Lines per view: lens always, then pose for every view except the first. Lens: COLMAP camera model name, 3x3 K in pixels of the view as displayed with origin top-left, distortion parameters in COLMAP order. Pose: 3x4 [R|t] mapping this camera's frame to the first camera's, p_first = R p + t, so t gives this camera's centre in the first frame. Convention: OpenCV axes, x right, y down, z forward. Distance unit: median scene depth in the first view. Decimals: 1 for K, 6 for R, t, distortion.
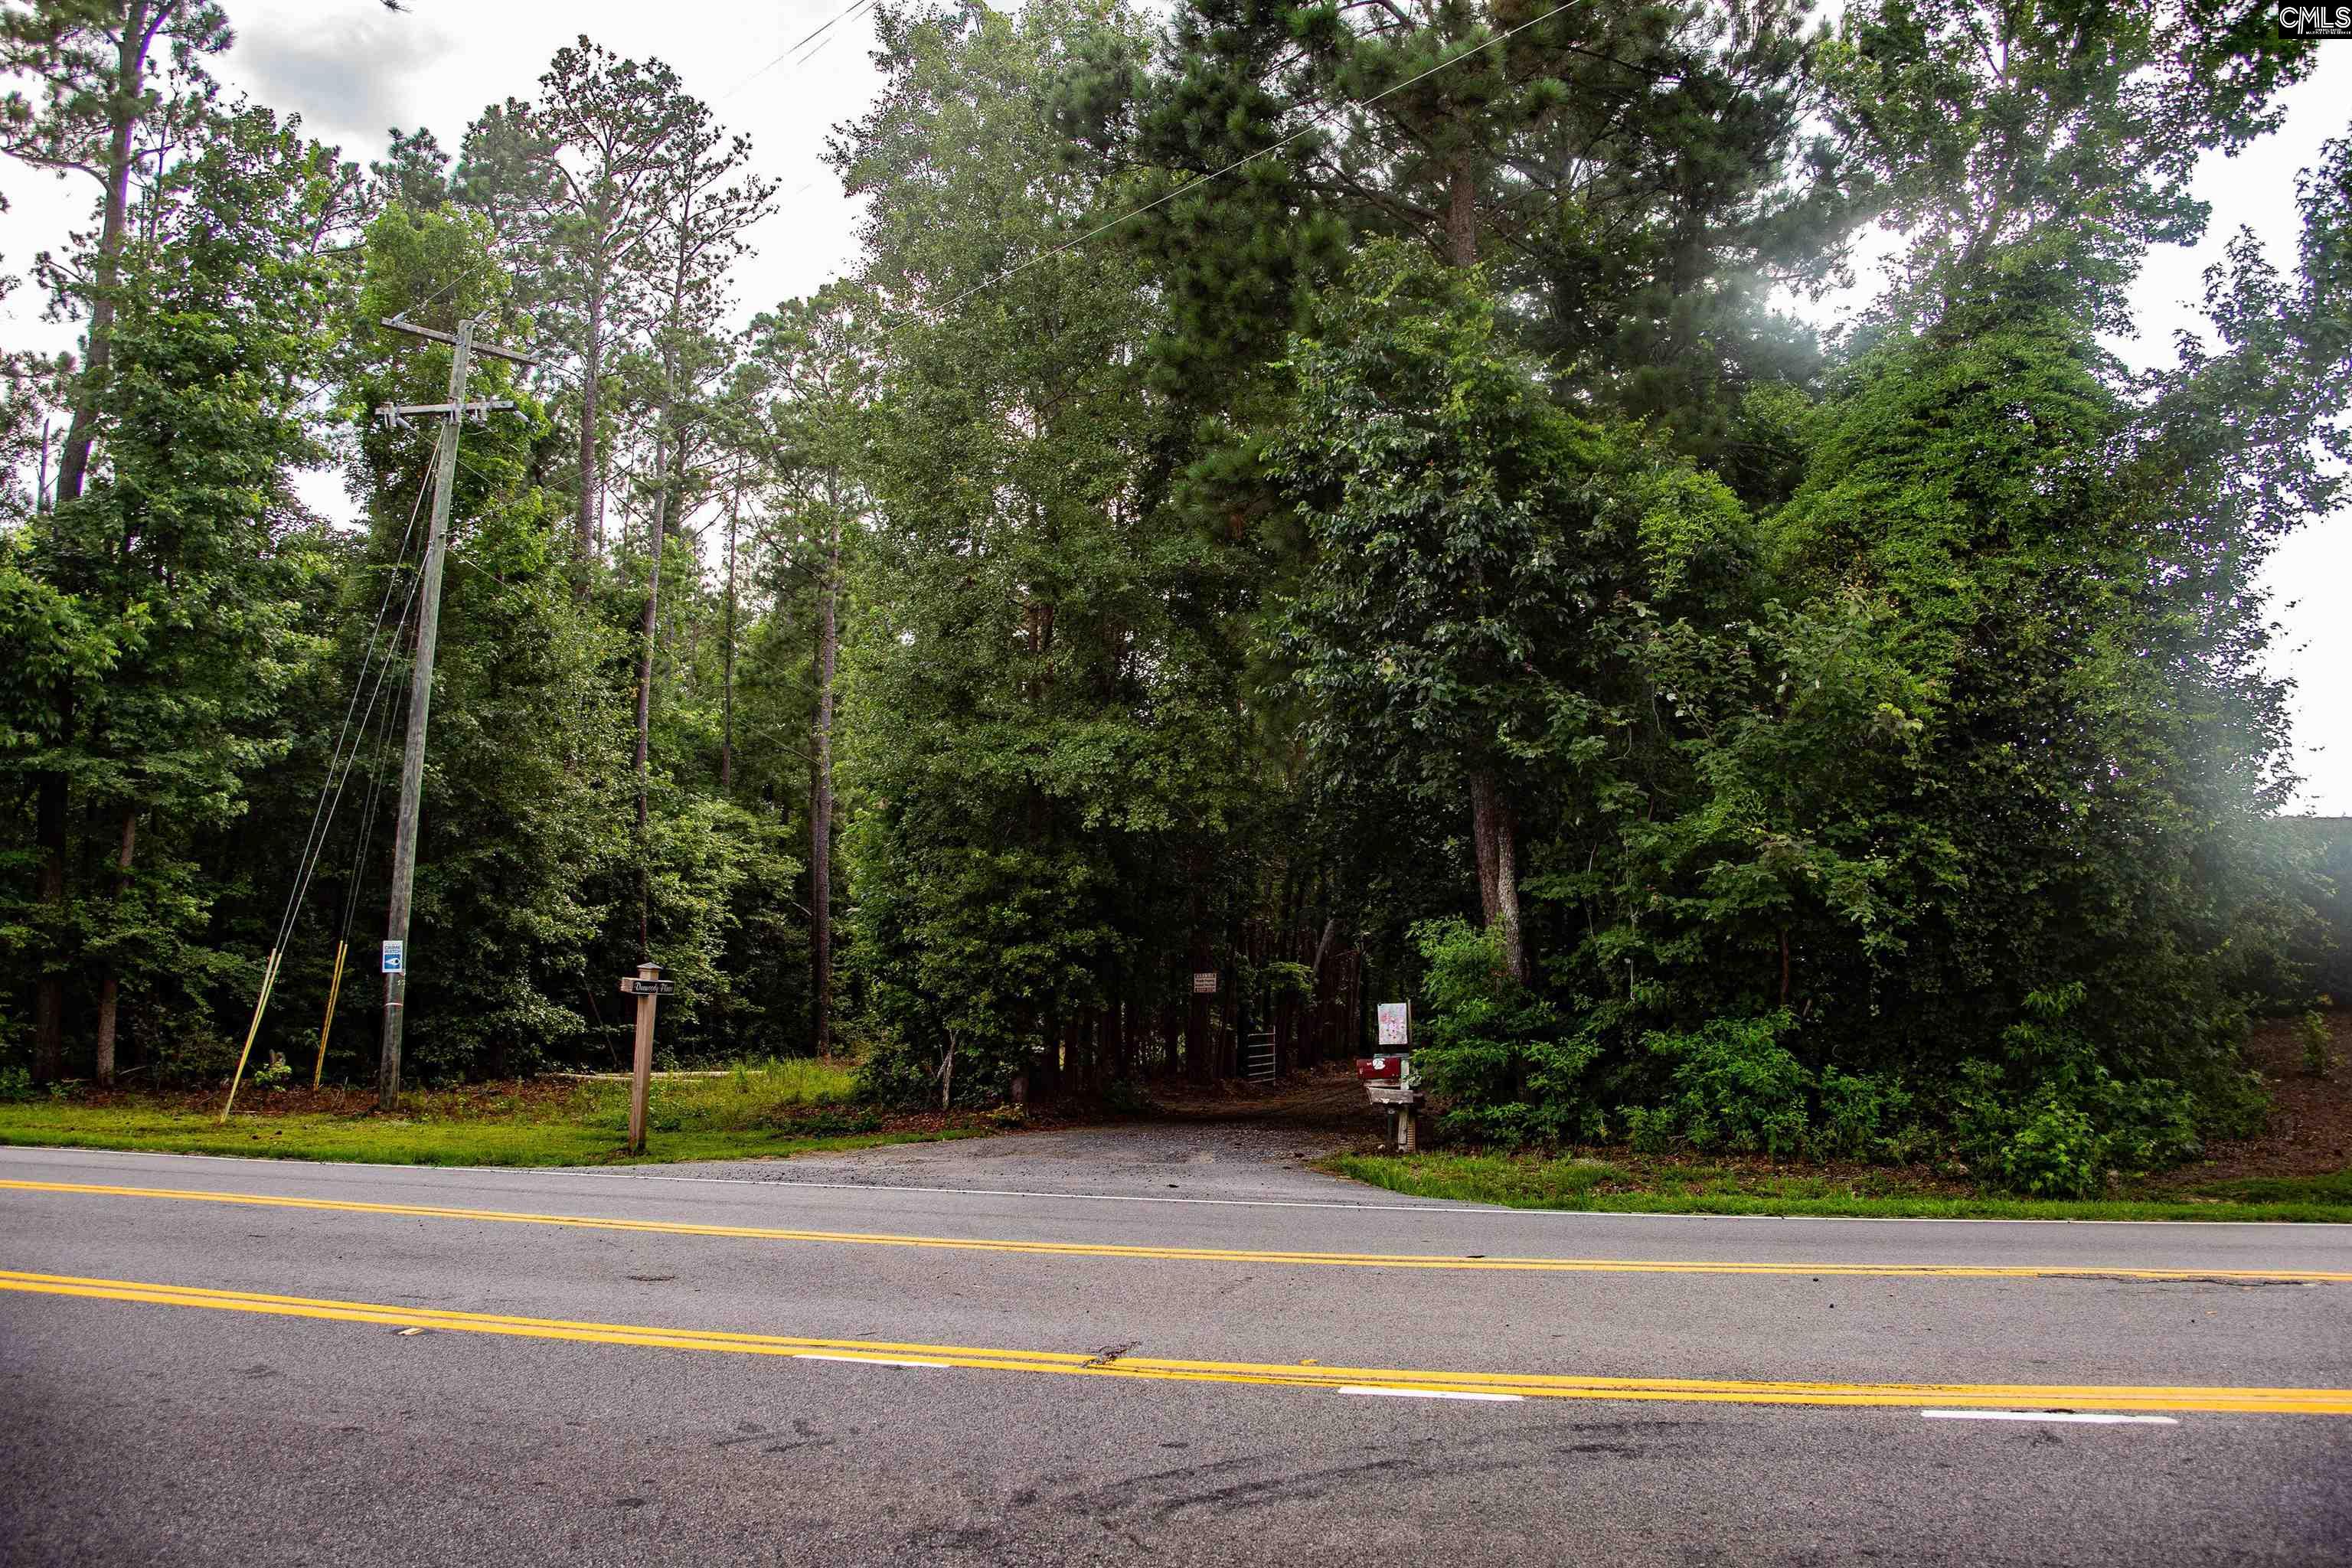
lens RADIAL K [[2444.9, 0, 1176.0], [0, 2444.9, 784.0], [0, 0, 1]] dist [-0.162616, 0.000639]
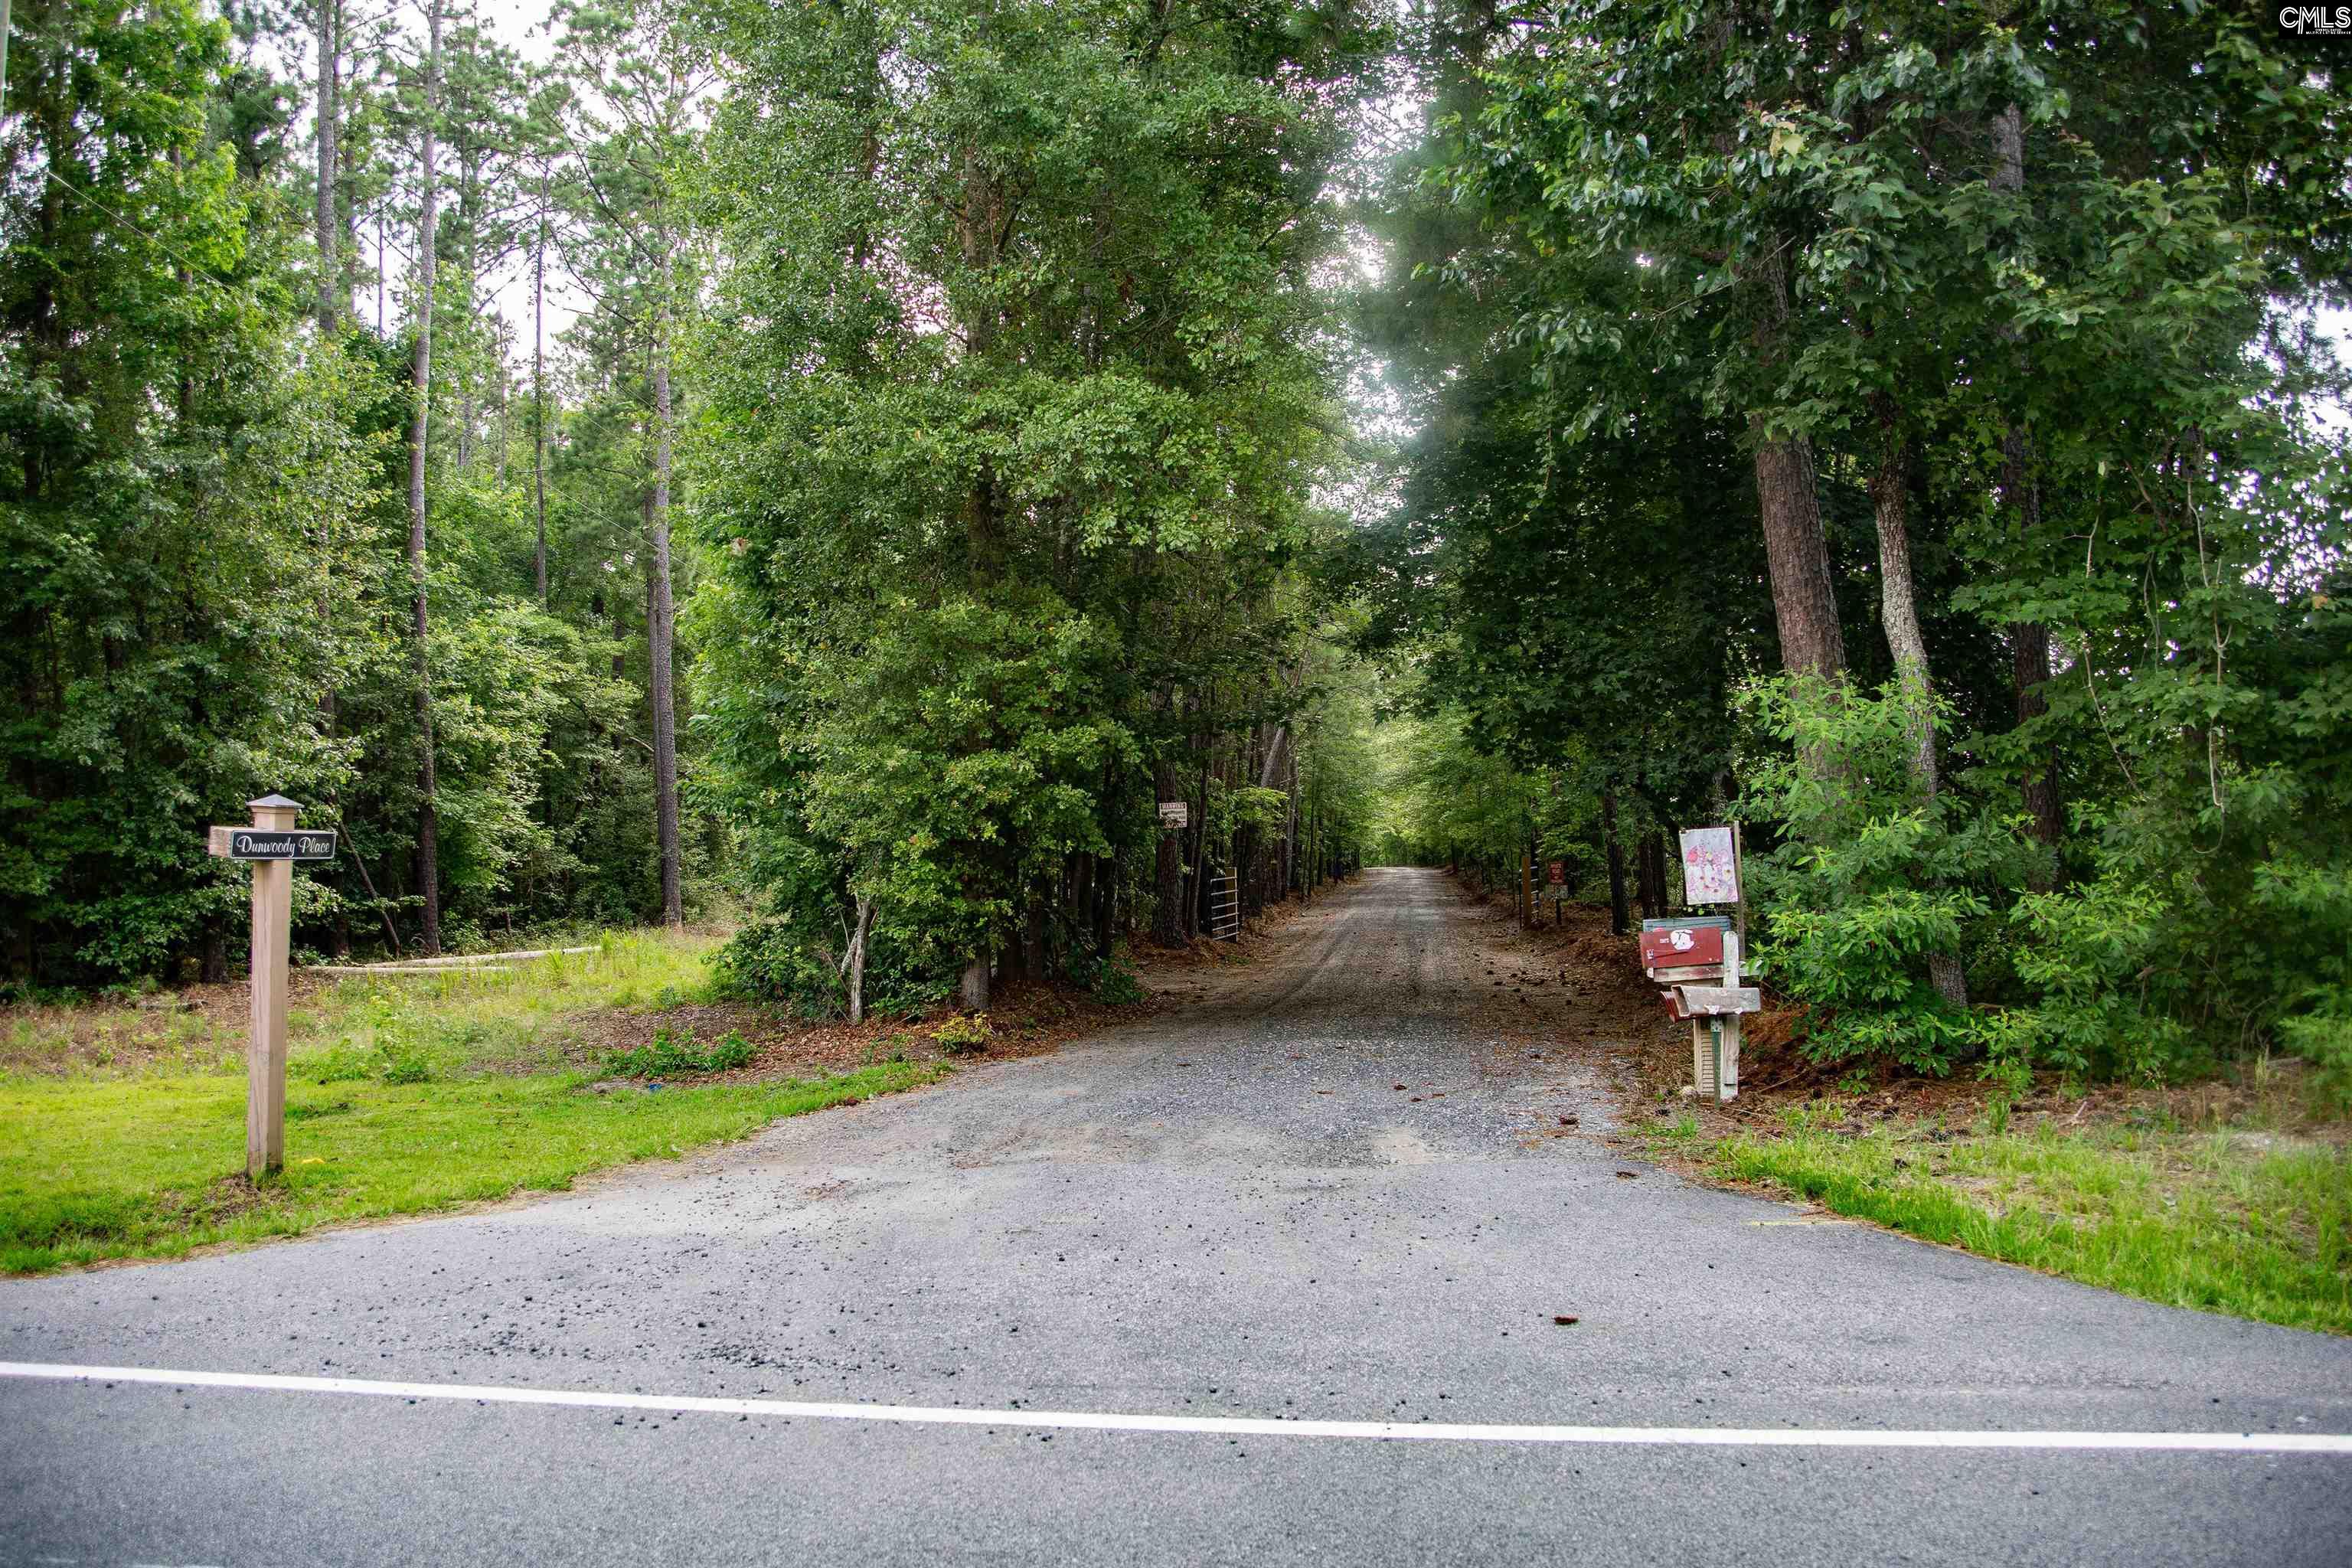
lens RADIAL K [[2466.5, 0, 1176.0], [0, 2466.5, 784.0], [0, 0, 1]] dist [-0.095304, 0.006615]
pose [[0.997978, -0.030709, 0.055656, -0.033612], [0.026977, 0.997414, 0.066611, 0.023502], [-0.057558, -0.064975, 0.996226, 0.268644]]
